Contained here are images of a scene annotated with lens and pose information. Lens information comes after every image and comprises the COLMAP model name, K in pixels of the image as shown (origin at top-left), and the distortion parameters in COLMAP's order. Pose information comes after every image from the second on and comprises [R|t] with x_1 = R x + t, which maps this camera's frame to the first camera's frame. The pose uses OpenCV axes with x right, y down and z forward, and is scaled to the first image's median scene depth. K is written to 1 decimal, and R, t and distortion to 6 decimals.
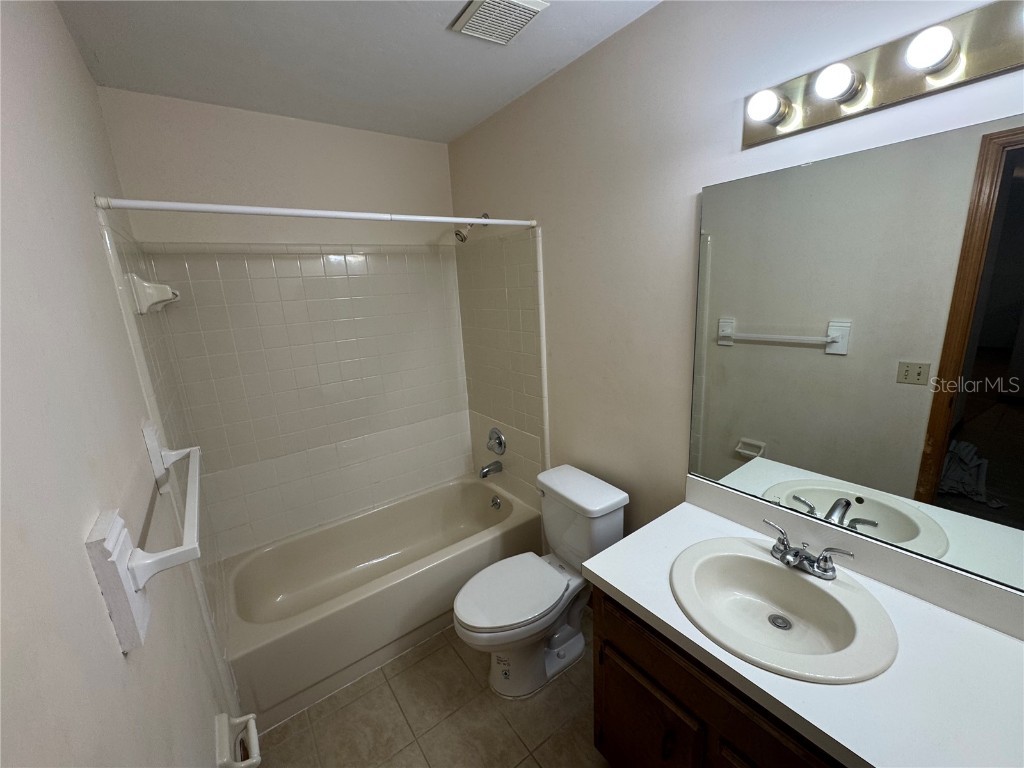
lens RADIAL K [[409.3, 0, 508.4], [0, 409.3, 387.1], [0, 0, 1]] dist [-0.002193, -0.000080]
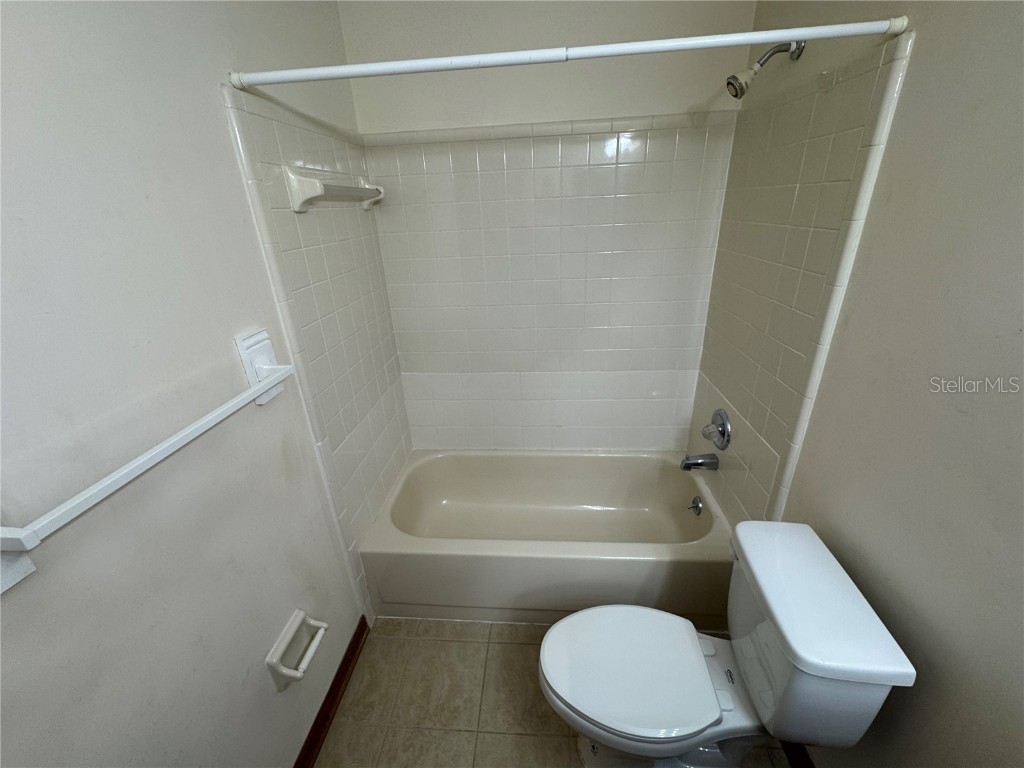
lens RADIAL K [[409.3, 0, 512.4], [0, 409.3, 384.8], [0, 0, 1]] dist [-0.002193, -0.000080]
pose [[0.763111, 0.281515, -0.581730, 0.100774], [-0.154436, 0.953496, 0.258834, -0.072465], [0.627543, -0.107679, 0.771100, 0.327080]]
